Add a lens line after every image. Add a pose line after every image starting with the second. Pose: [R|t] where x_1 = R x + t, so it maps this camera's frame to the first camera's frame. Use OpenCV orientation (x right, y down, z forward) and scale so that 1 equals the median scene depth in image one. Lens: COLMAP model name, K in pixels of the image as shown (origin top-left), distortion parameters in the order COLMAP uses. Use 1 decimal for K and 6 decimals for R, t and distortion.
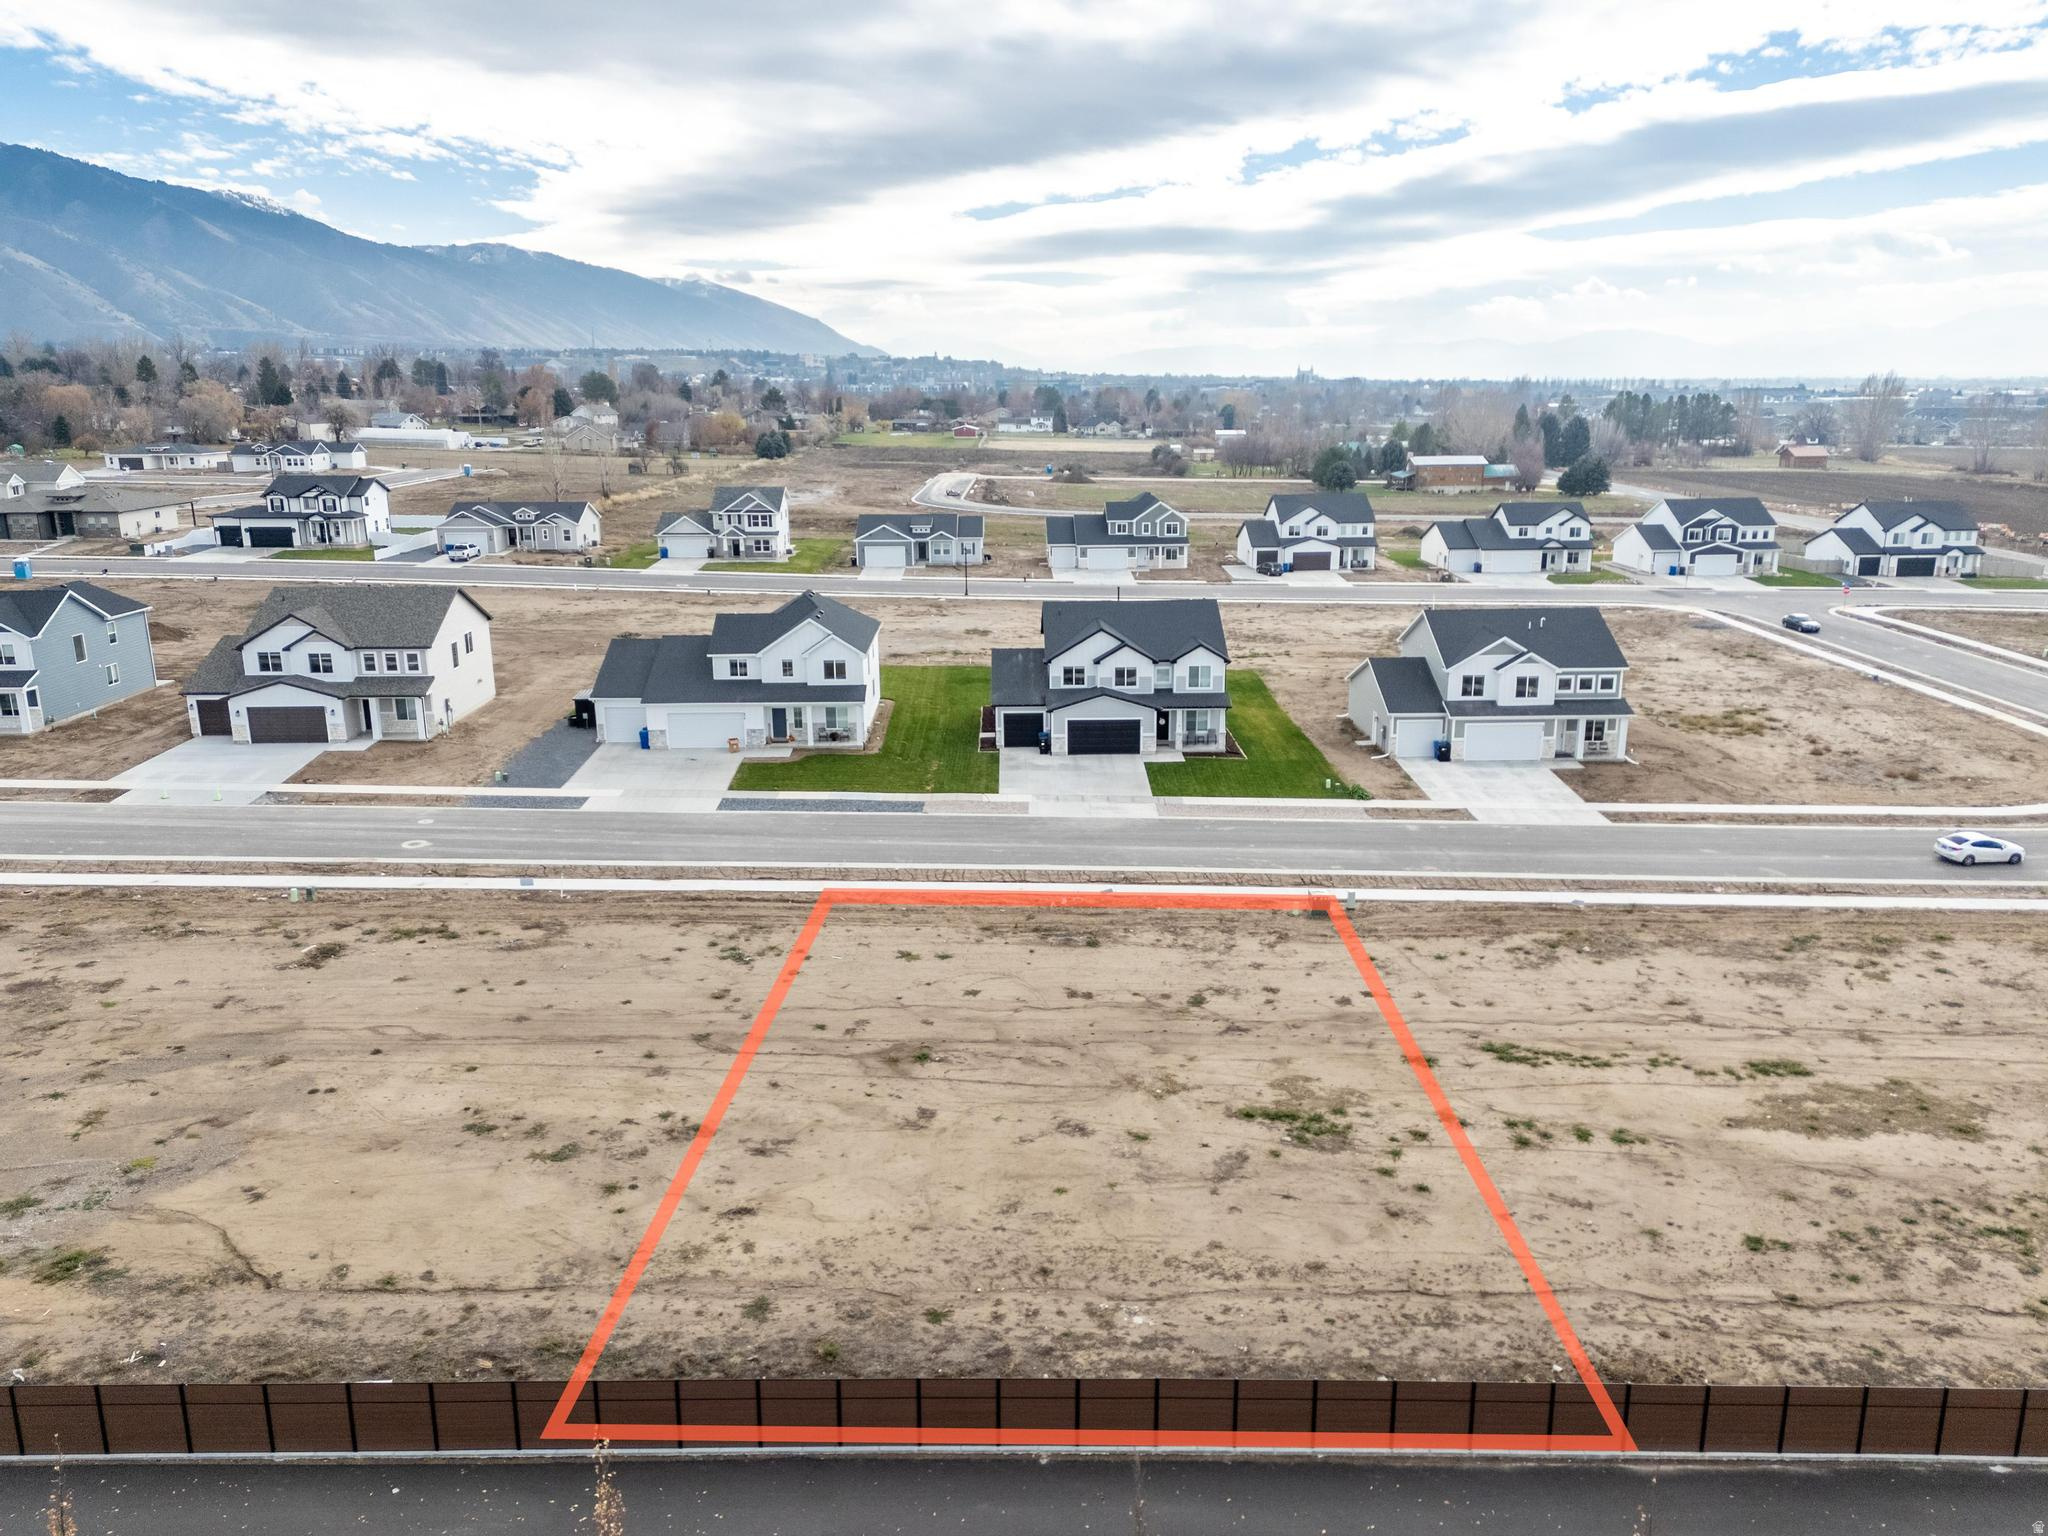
lens RADIAL K [[1482.9, 0, 1034.6], [0, 1482.9, 767.5], [0, 0, 1]] dist [0.094915, -0.090140]
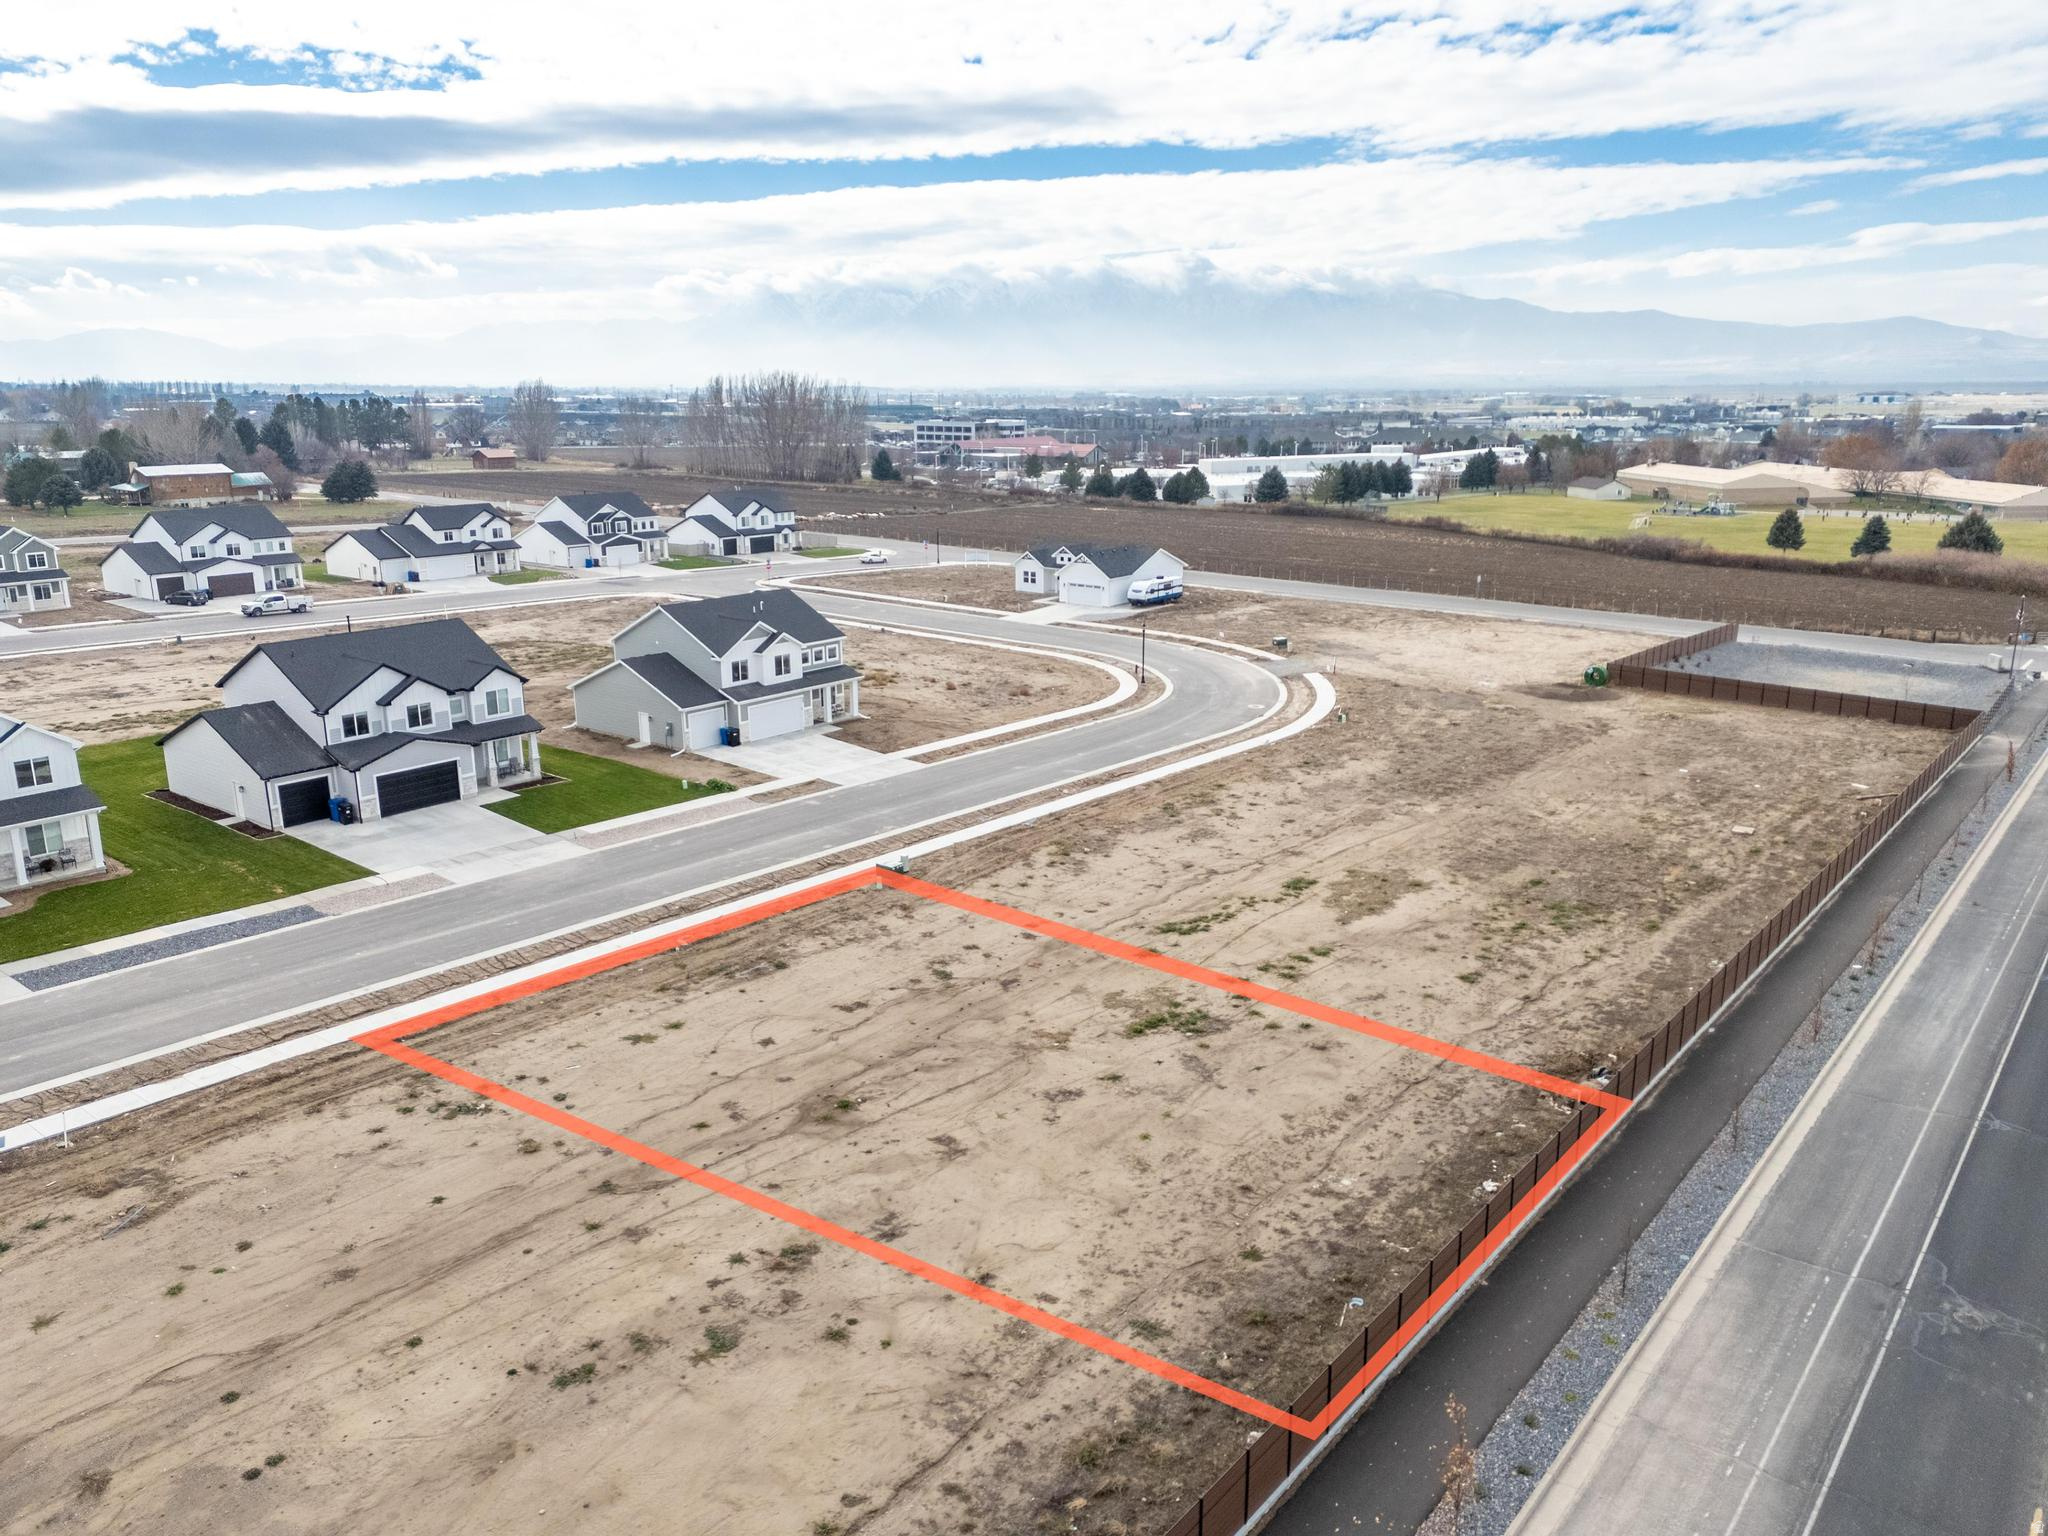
lens RADIAL K [[1482.9, 0, 1034.6], [0, 1482.9, 767.5], [0, 0, 1]] dist [0.094915, -0.090140]
pose [[0.639370, -0.191286, 0.744725, -0.383169], [0.193961, 0.977362, 0.084519, -0.038062], [-0.744033, 0.090409, 0.661998, 0.167443]]
